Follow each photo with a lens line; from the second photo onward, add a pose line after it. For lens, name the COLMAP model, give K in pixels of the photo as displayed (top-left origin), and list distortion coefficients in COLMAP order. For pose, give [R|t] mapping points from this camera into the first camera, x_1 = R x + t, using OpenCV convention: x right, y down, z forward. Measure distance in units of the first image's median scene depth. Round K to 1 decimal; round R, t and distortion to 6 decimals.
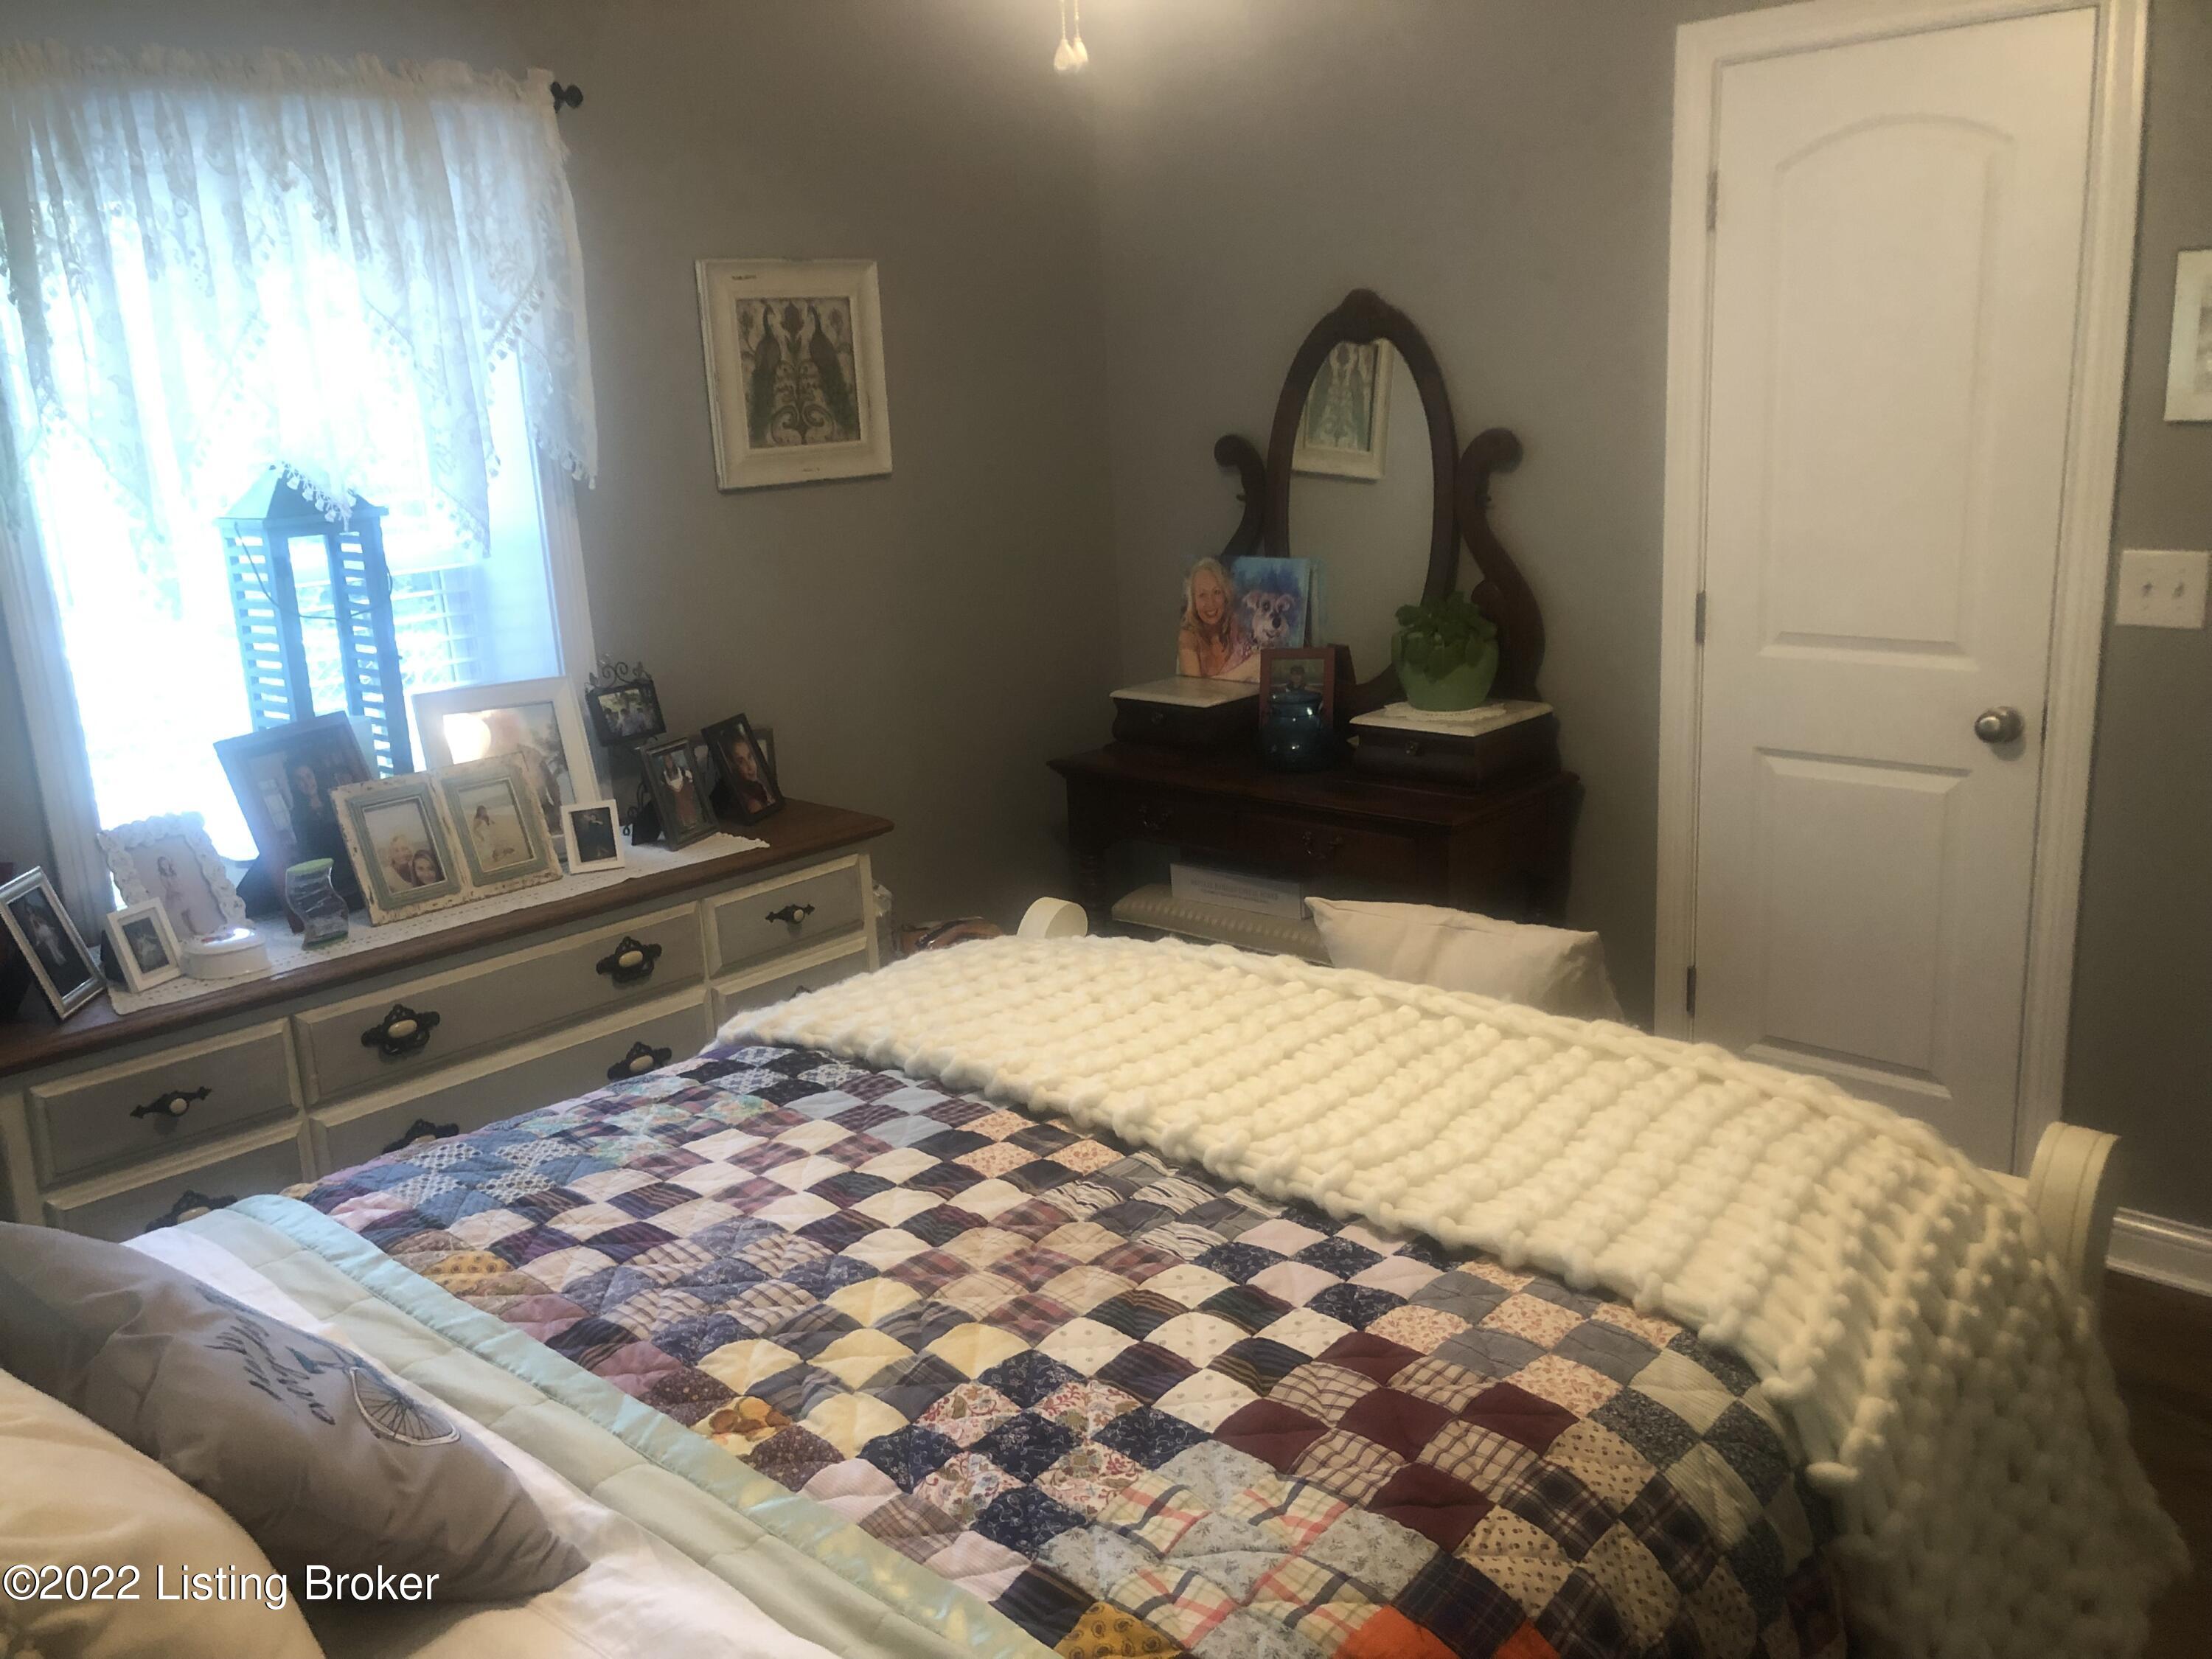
lens RADIAL K [[1780.2, 0, 1092.6], [0, 1780.2, 817.3], [0, 0, 1]] dist [-0.010853, -0.007938]
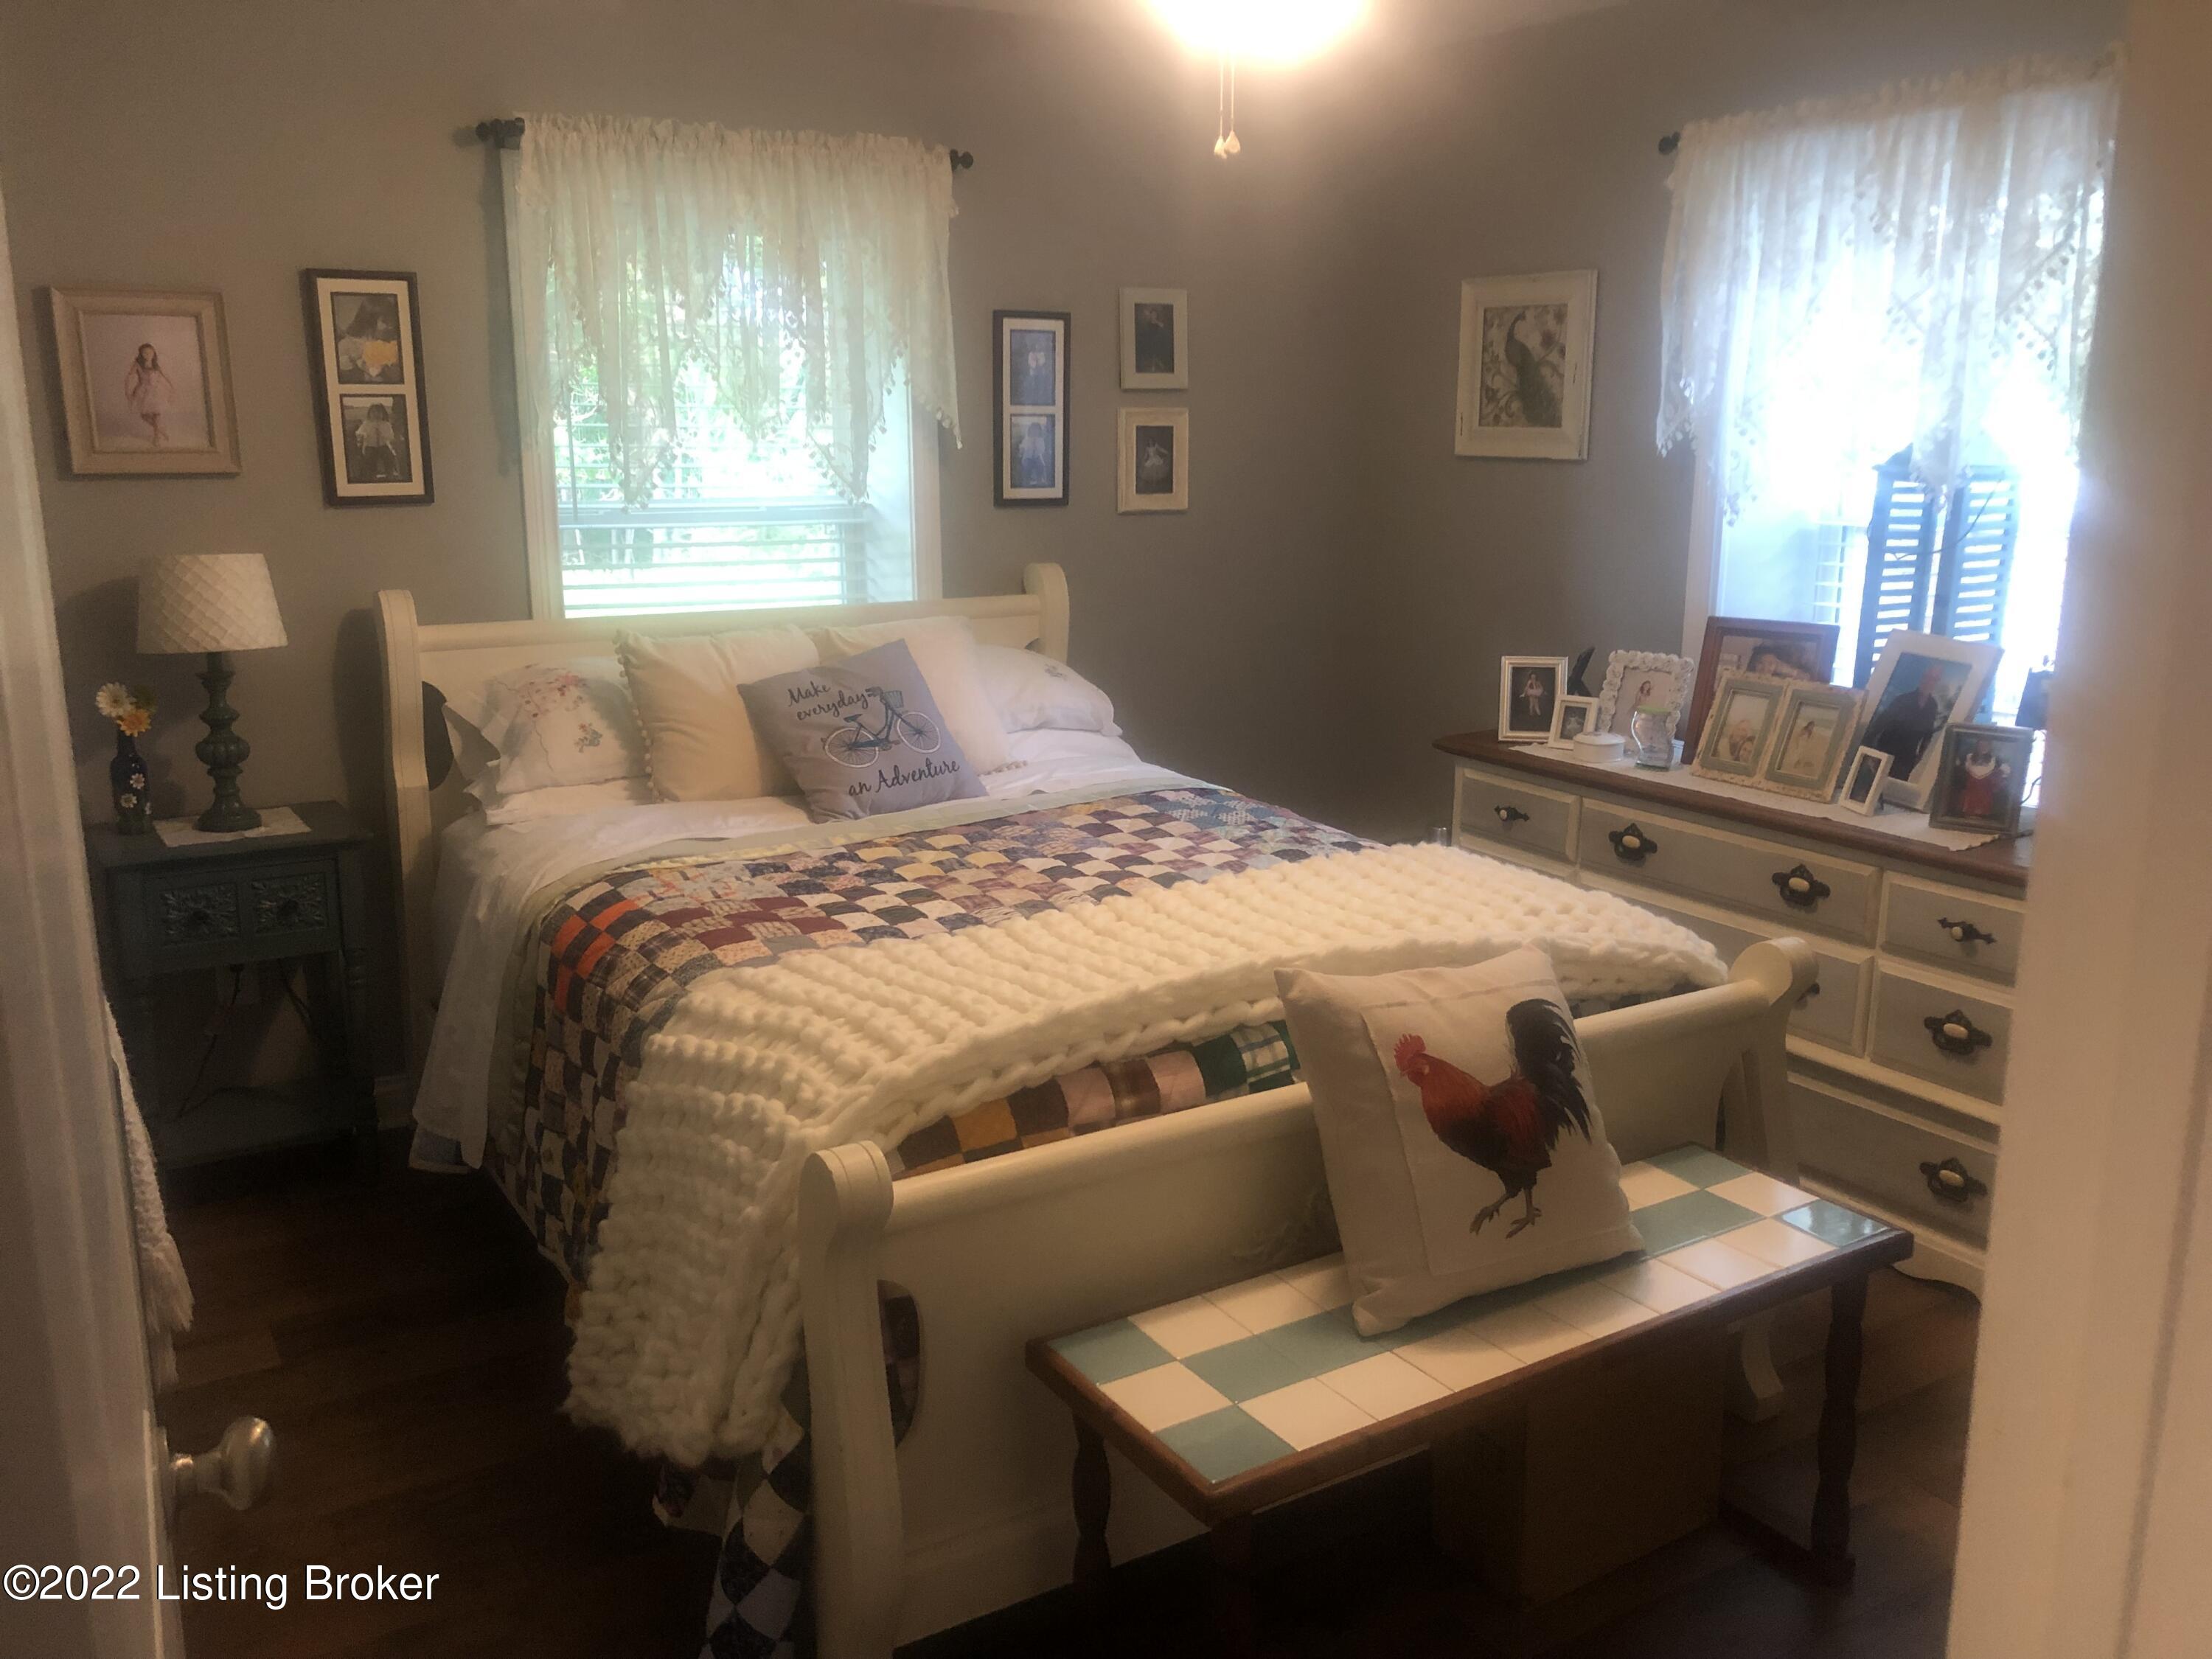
lens RADIAL K [[1780.2, 0, 1092.6], [0, 1780.2, 817.3], [0, 0, 1]] dist [-0.010853, -0.007938]
pose [[-0.233923, 0.276928, -0.931982, 0.950498], [-0.218041, 0.919219, 0.327862, -0.248932], [0.947491, 0.279905, -0.154645, 0.814840]]
